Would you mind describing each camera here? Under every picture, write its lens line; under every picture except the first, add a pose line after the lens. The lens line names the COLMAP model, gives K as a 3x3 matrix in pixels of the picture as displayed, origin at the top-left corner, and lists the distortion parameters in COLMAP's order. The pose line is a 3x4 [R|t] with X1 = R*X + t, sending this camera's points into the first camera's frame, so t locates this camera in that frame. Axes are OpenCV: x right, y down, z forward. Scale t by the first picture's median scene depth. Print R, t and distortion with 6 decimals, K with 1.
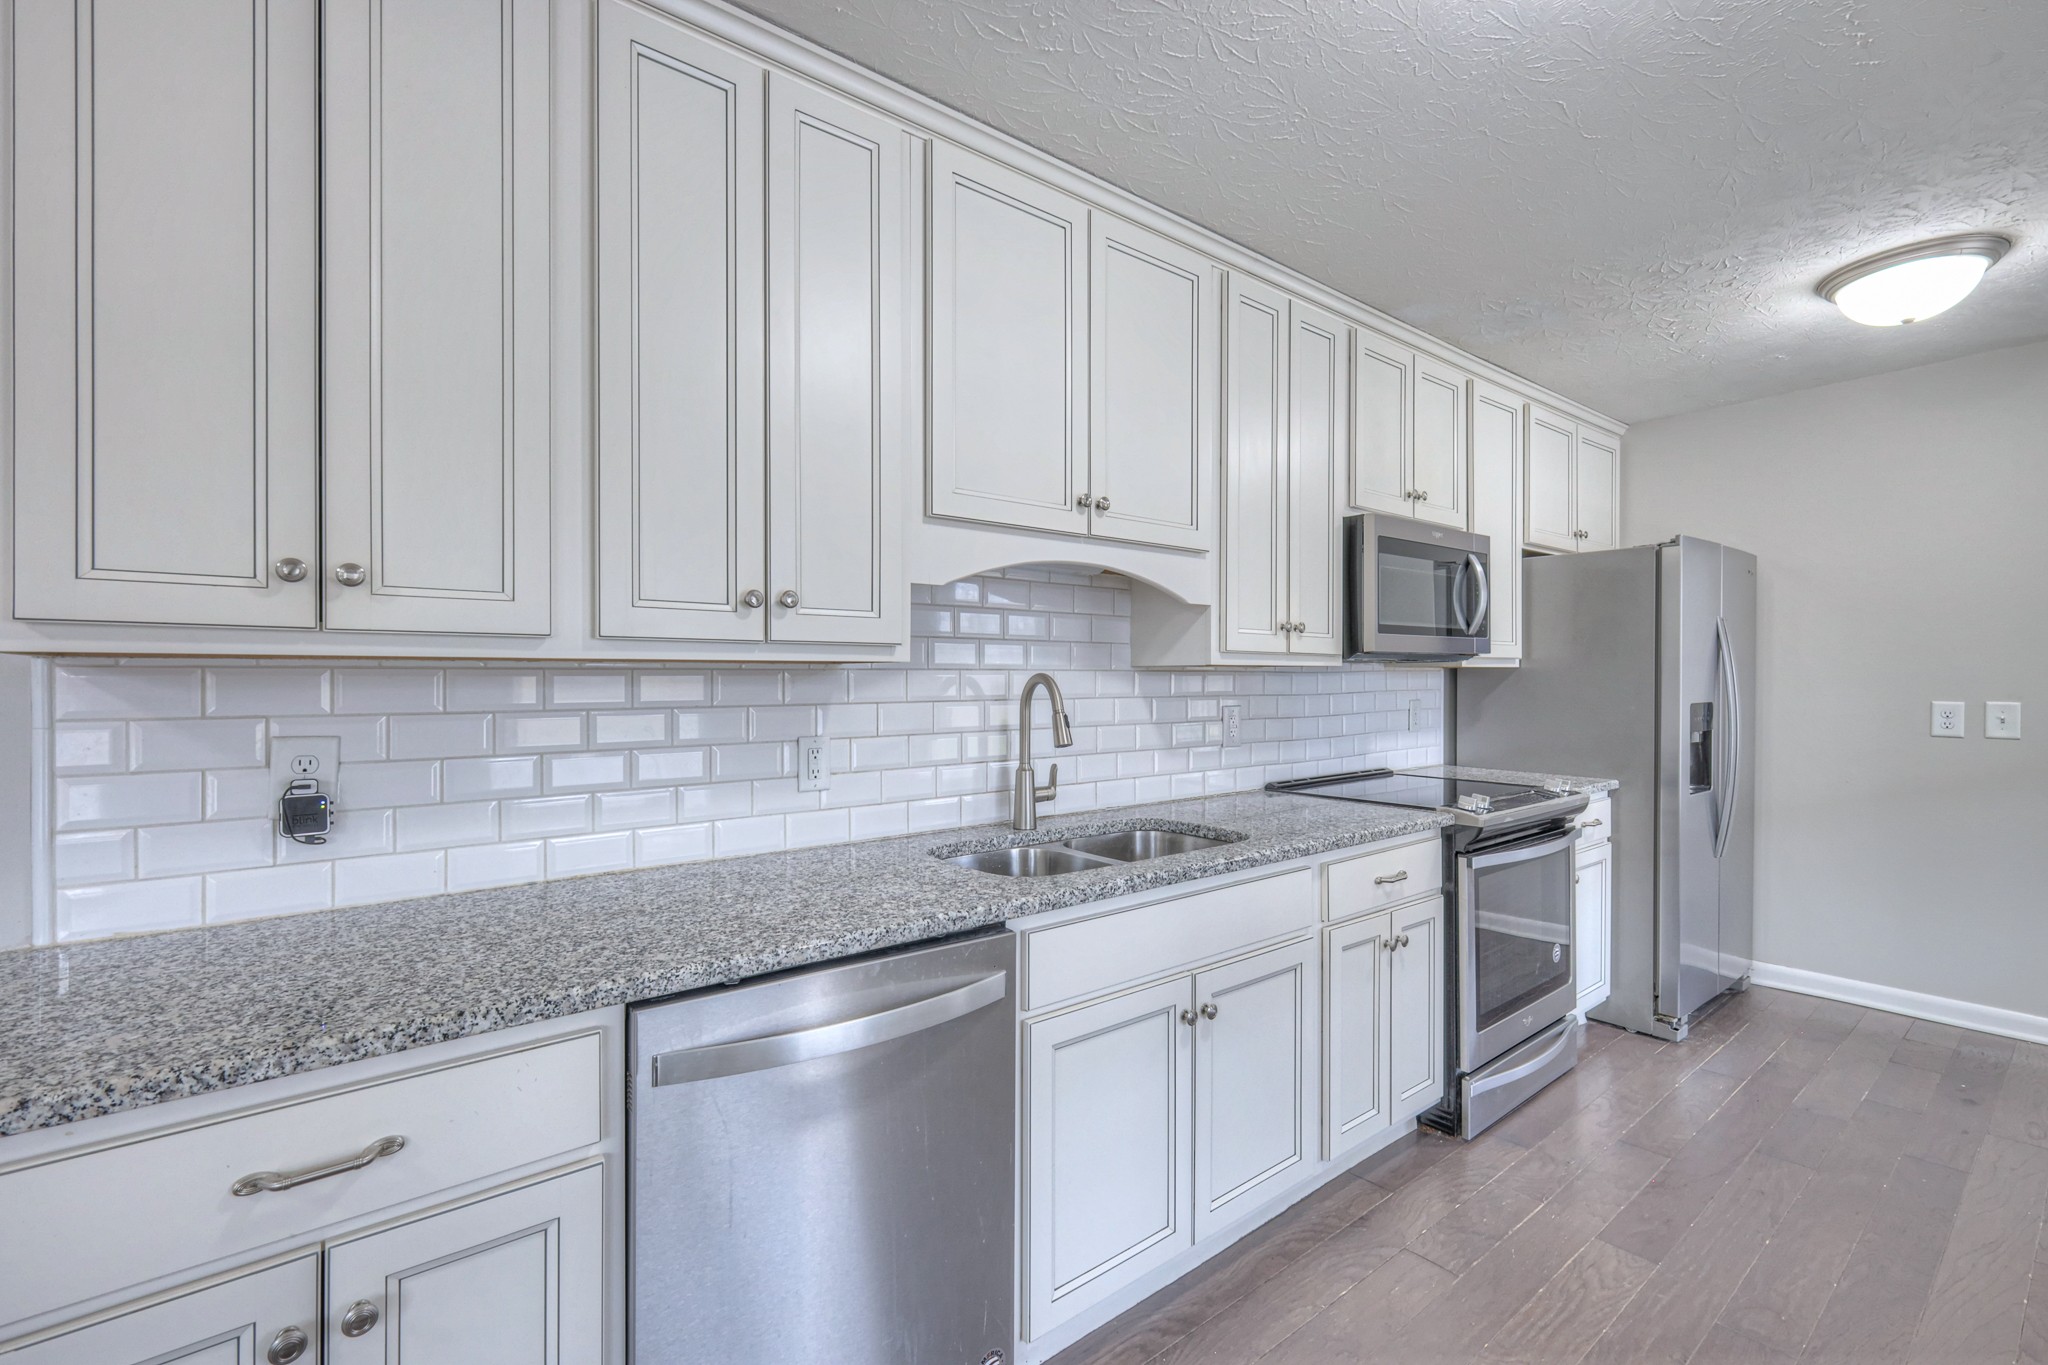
lens RADIAL K [[891.4, 0, 1025.1], [0, 891.4, 674.9], [0, 0, 1]] dist [0.001546, 0.000556]
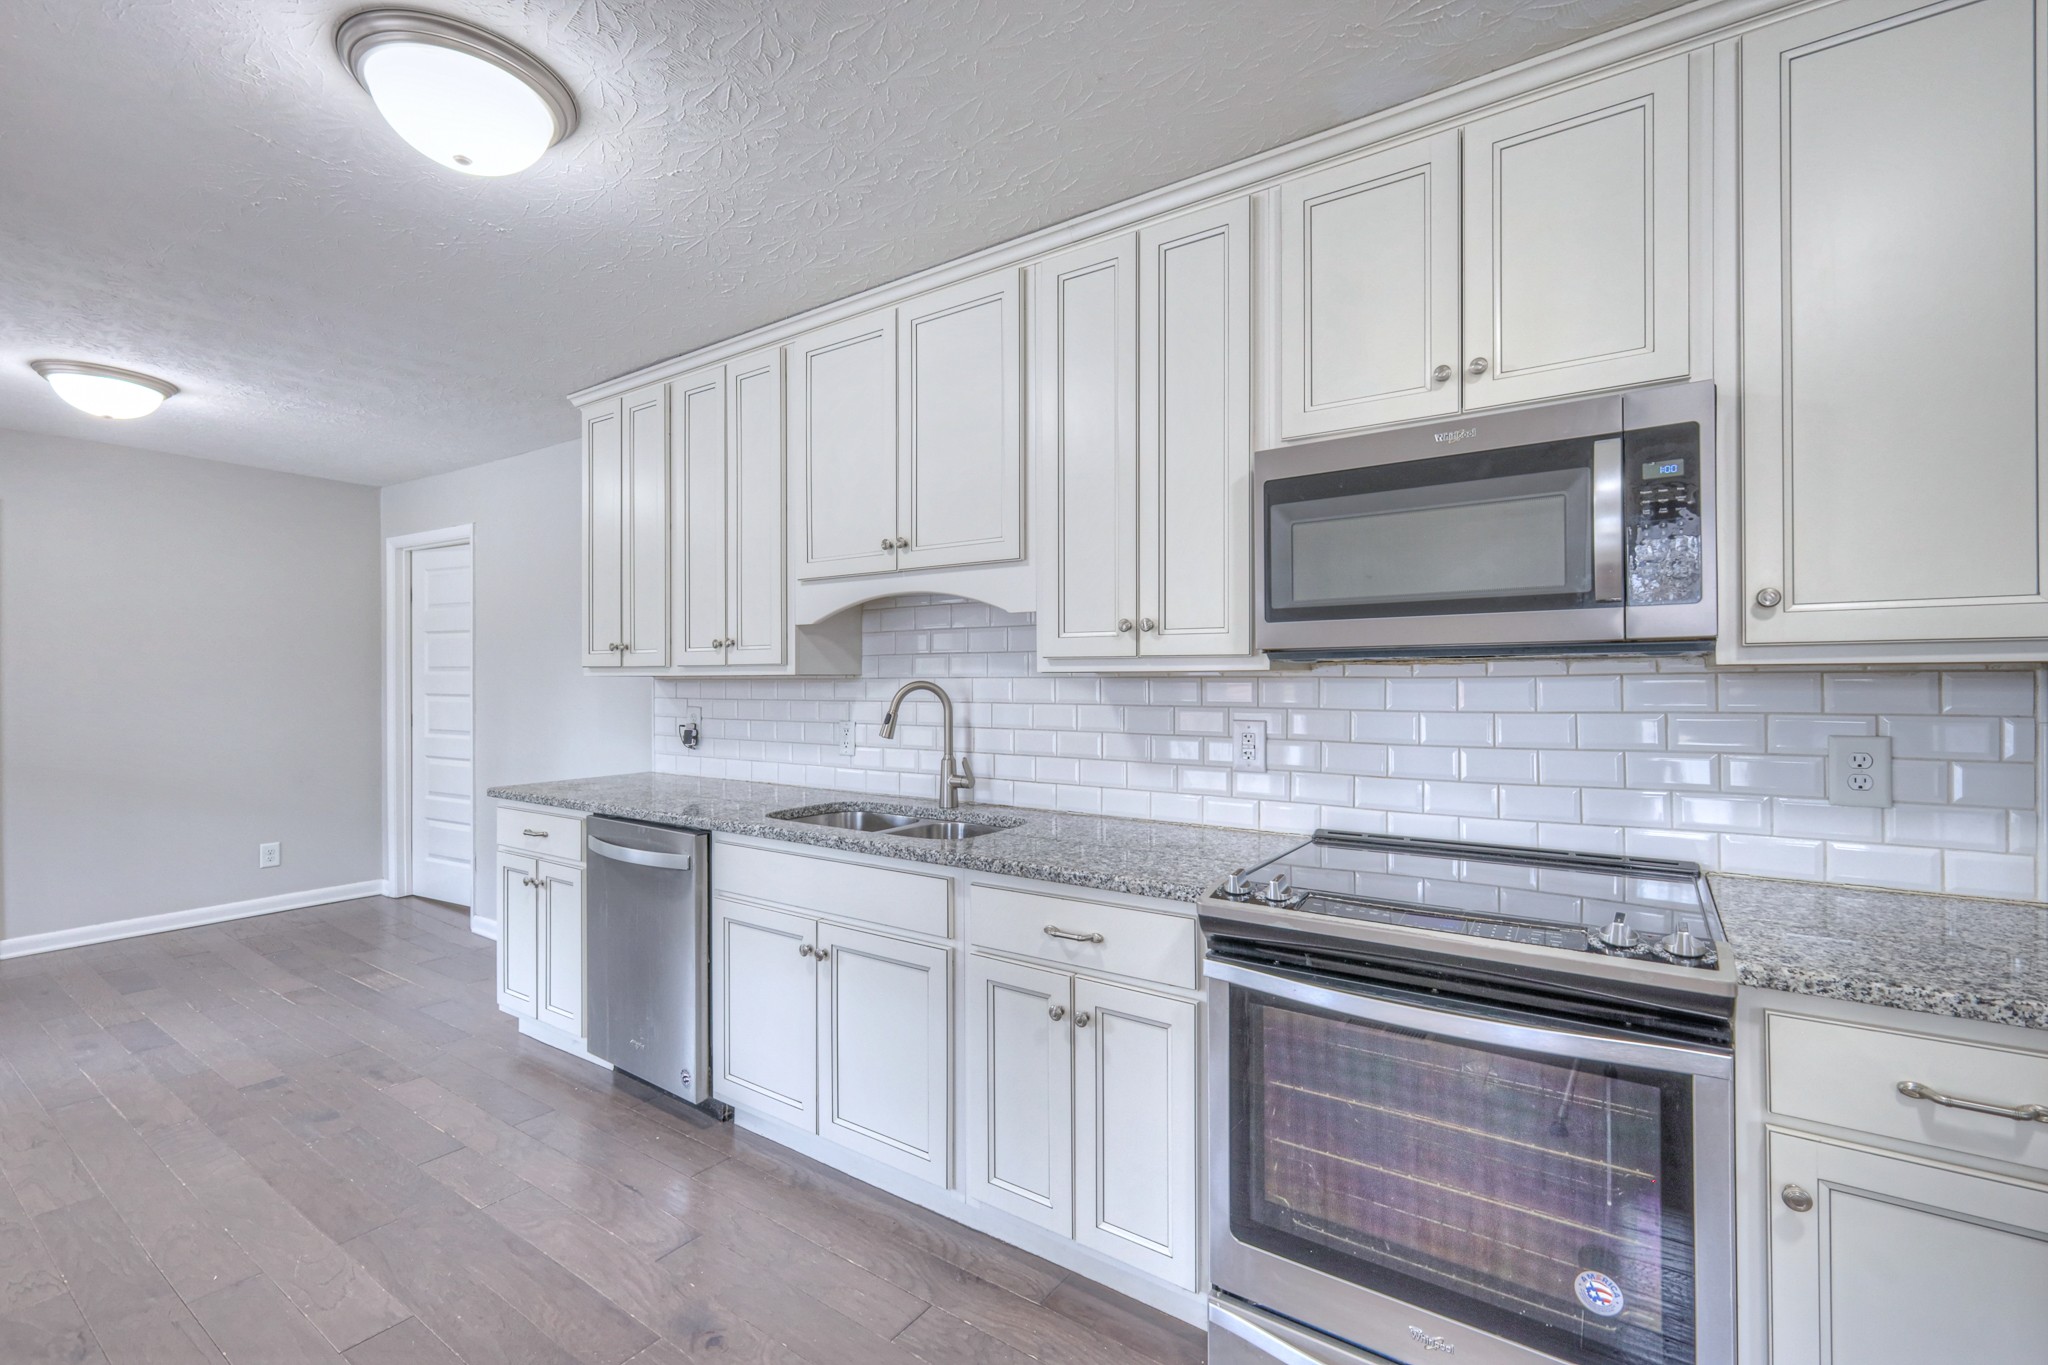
lens RADIAL K [[891.4, 0, 1025.1], [0, 891.4, 674.9], [0, 0, 1]] dist [0.001546, 0.000556]
pose [[0.288189, -0.003268, -0.957568, 1.055366], [0.005211, 0.999985, -0.001844, -0.006343], [0.957559, -0.004459, 0.288201, 0.653349]]
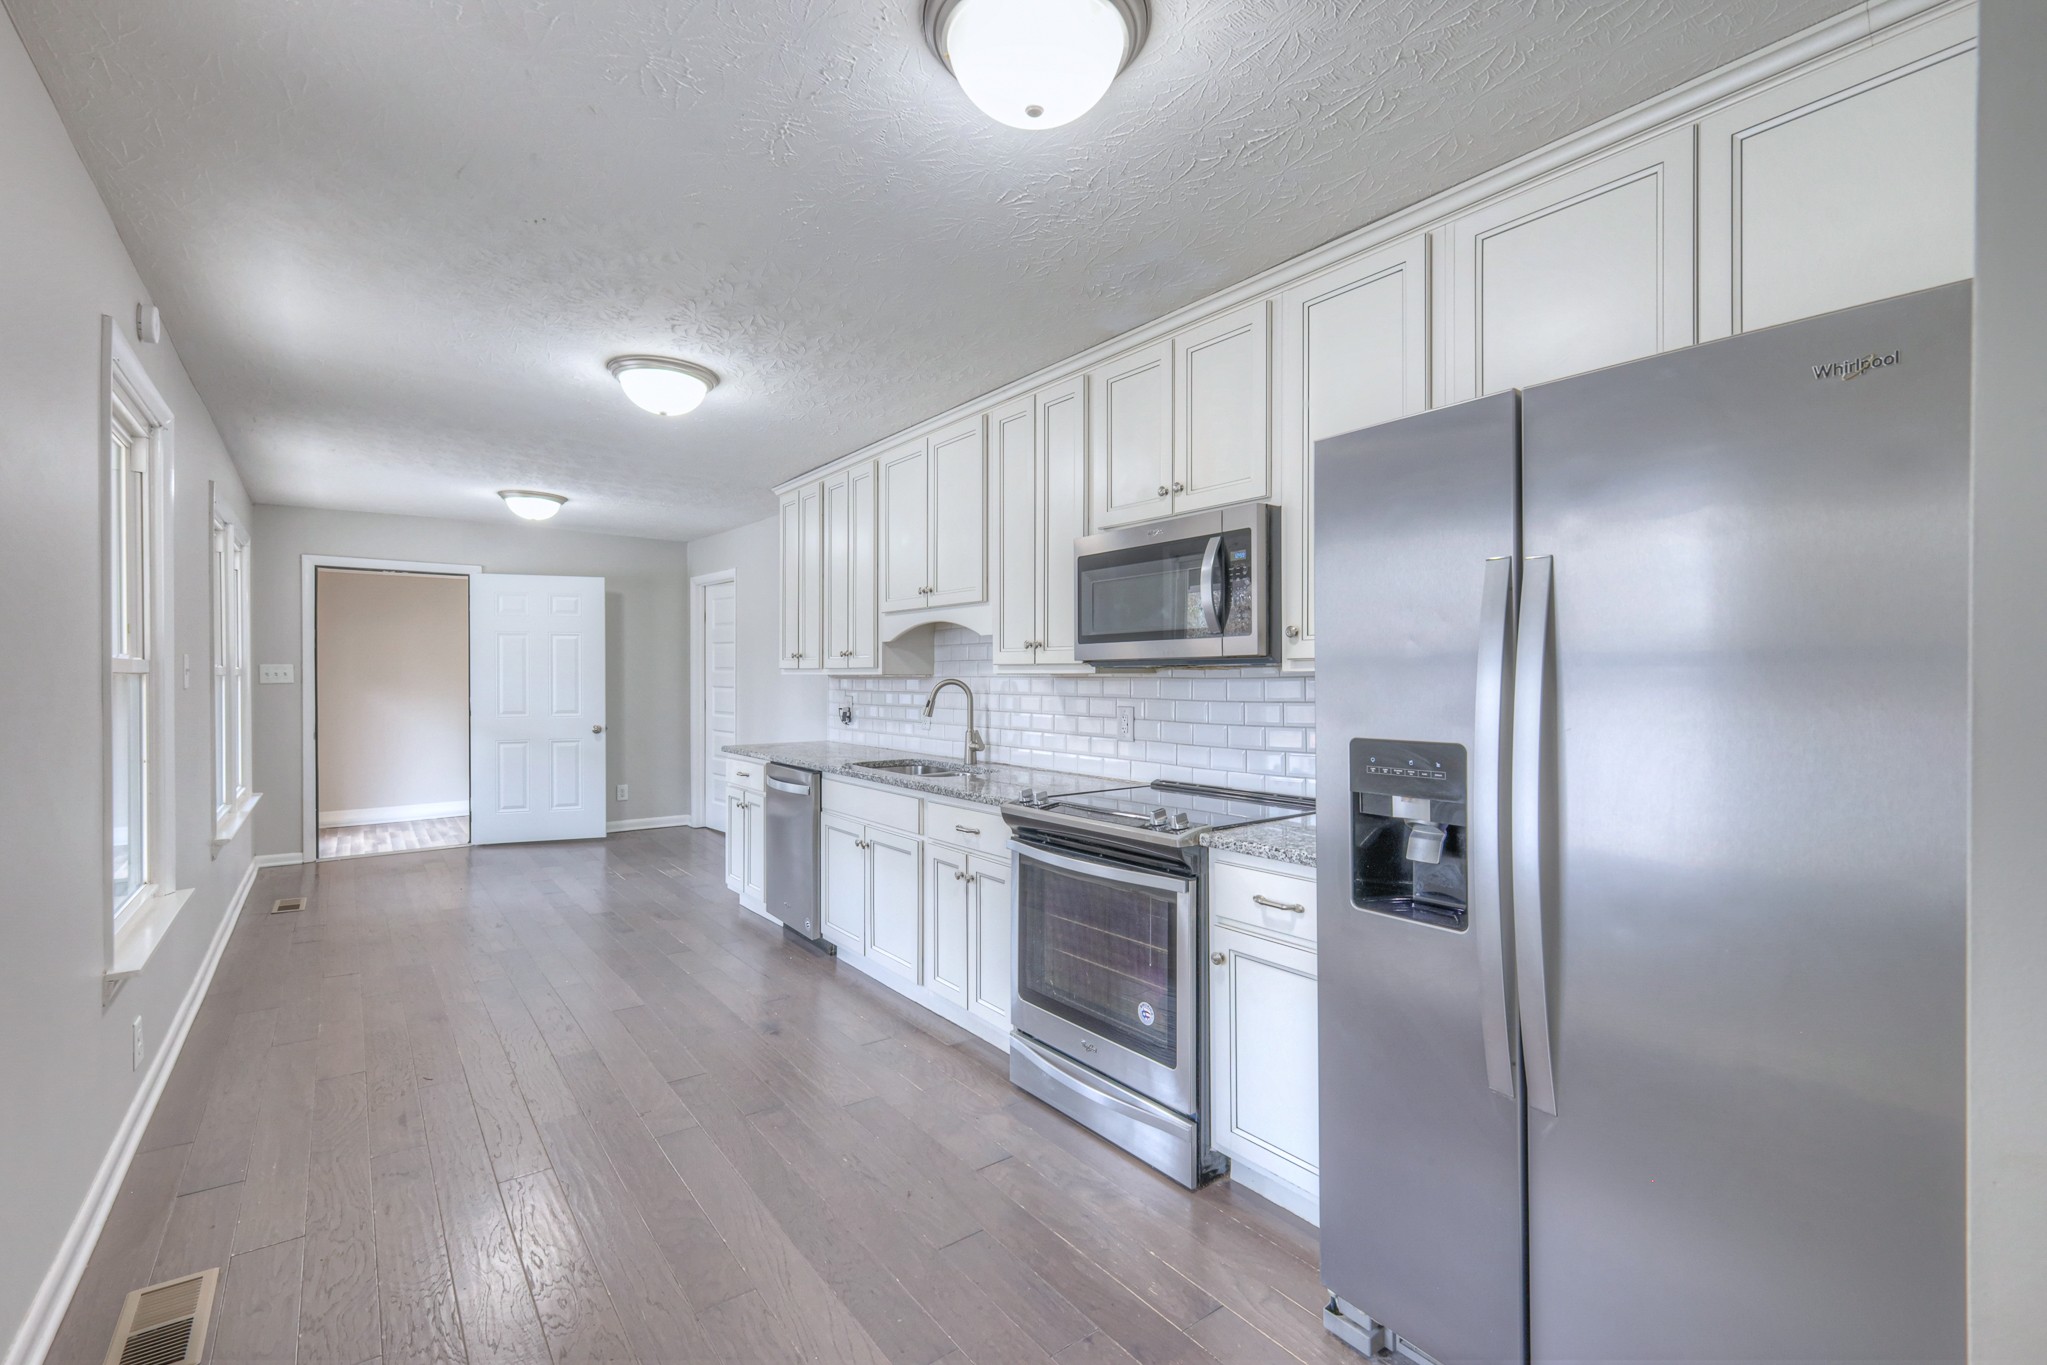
lens RADIAL K [[891.0, 0, 1024.6], [0, 891.0, 674.9], [0, 0, 1]] dist [0.001546, 0.000556]
pose [[-0.019311, -0.000032, -0.999814, 1.598333], [0.002297, 0.999997, -0.000076, -0.008682], [0.999811, -0.002298, -0.019311, 1.003454]]
